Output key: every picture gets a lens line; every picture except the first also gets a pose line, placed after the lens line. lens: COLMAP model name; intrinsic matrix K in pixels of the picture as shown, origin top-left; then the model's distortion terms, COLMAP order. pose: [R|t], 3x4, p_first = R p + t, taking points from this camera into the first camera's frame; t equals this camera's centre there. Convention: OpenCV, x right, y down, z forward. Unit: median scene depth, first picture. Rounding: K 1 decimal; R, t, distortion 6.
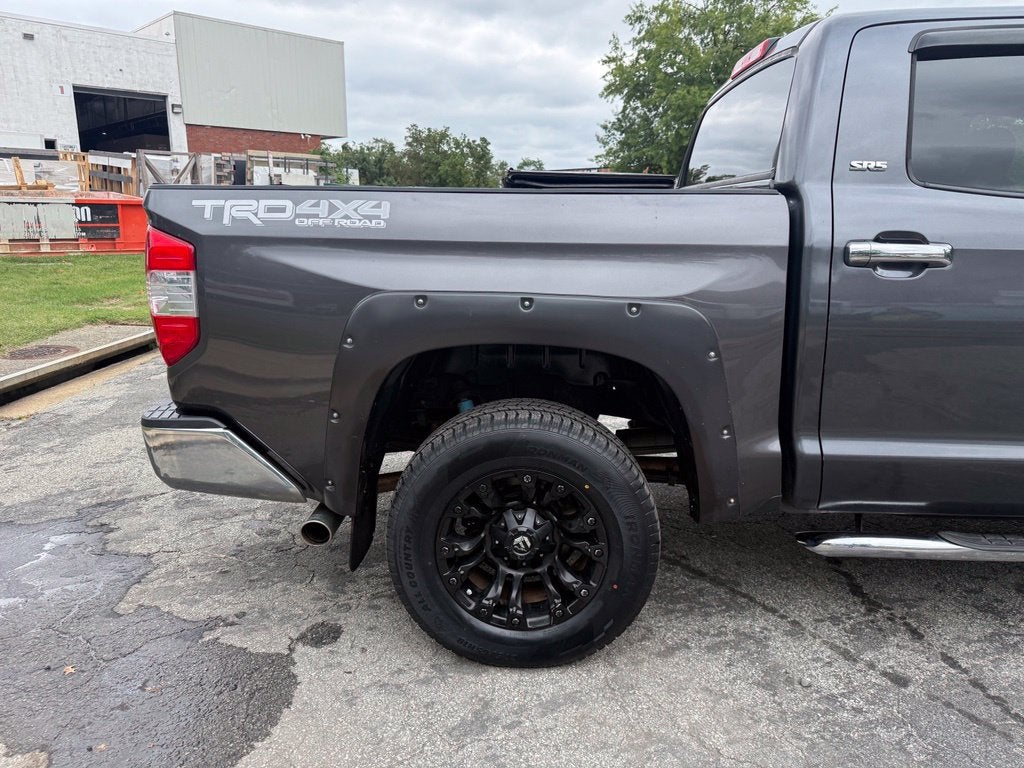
lens RADIAL K [[723.8, 0, 512.6], [0, 723.8, 387.5], [0, 0, 1]] dist [0.015901, -0.025576]
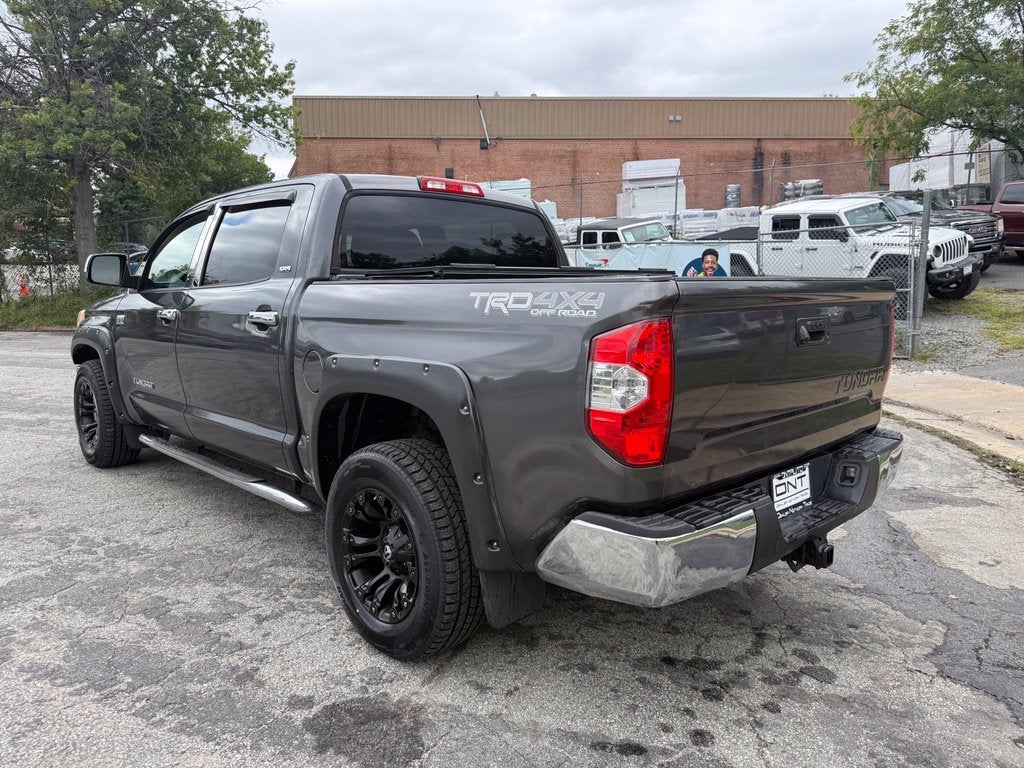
lens RADIAL K [[723.8, 0, 518.3], [0, 723.8, 382.3], [0, 0, 1]] dist [0.015901, -0.025576]
pose [[-0.729894, -0.097433, 0.676581, -0.823652], [0.155690, 0.940078, 0.303337, -0.555003], [-0.665594, 0.326741, -0.670988, 2.188691]]
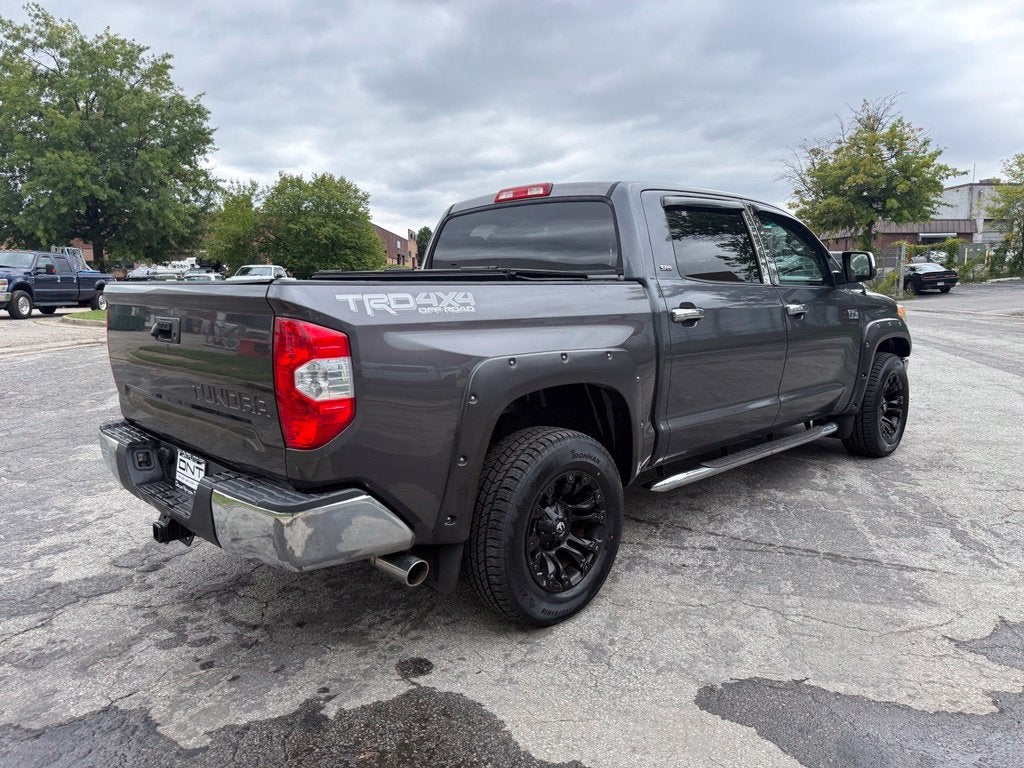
lens RADIAL K [[723.8, 0, 510.0], [0, 723.8, 375.2], [0, 0, 1]] dist [0.015901, -0.025576]
pose [[0.685956, -0.105097, 0.720014, -0.890791], [0.182611, 0.982711, -0.030531, -0.043574], [-0.704357, 0.152425, 0.693288, 0.039956]]
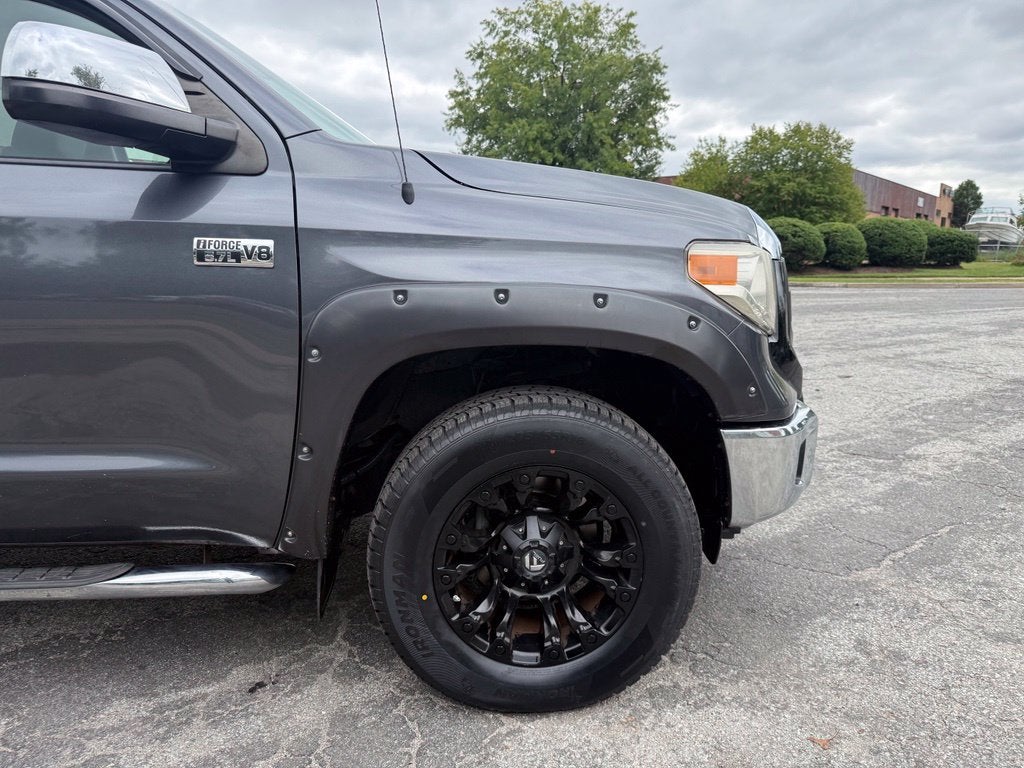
lens RADIAL K [[723.8, 0, 512.5], [0, 723.8, 383.4], [0, 0, 1]] dist [0.015901, -0.025576]
pose [[0.992173, -0.023430, 0.122654, 1.409179], [0.029407, 0.998455, -0.047149, 0.055010], [-0.121360, 0.050386, 0.991329, 0.090301]]
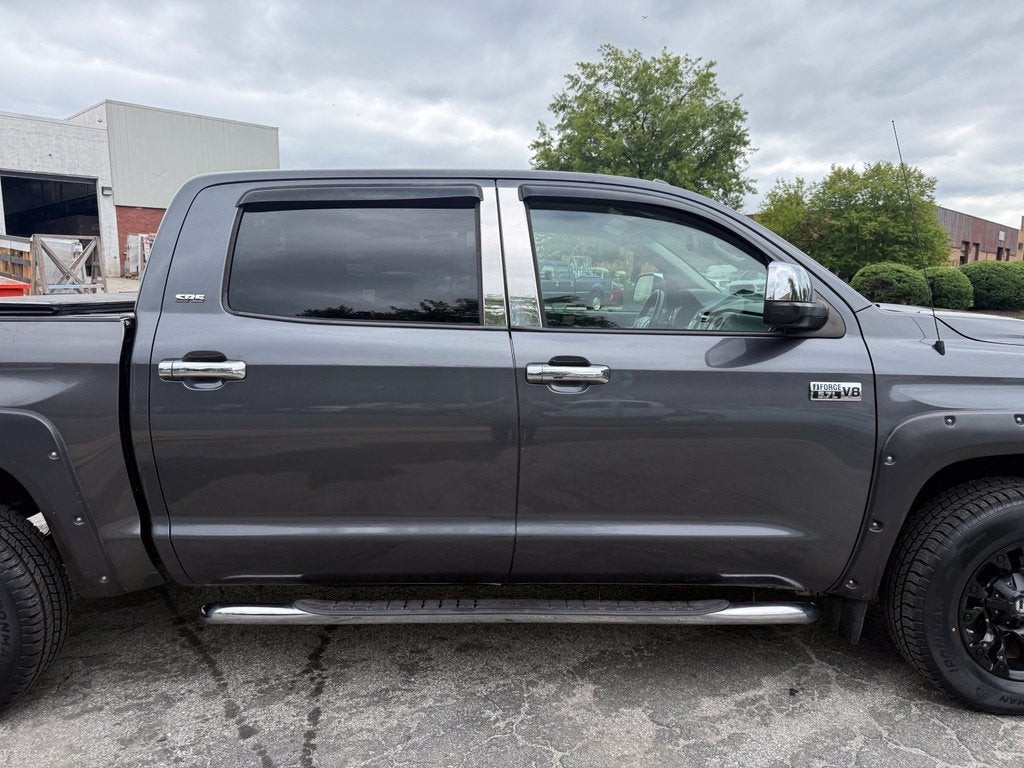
lens RADIAL K [[723.8, 0, 520.1], [0, 723.8, 388.3], [0, 0, 1]] dist [0.015901, -0.025576]
pose [[0.998813, -0.015462, 0.046198, 0.784836], [0.019697, 0.995501, -0.092682, -0.022225], [-0.044557, 0.093482, 0.994623, -0.185453]]
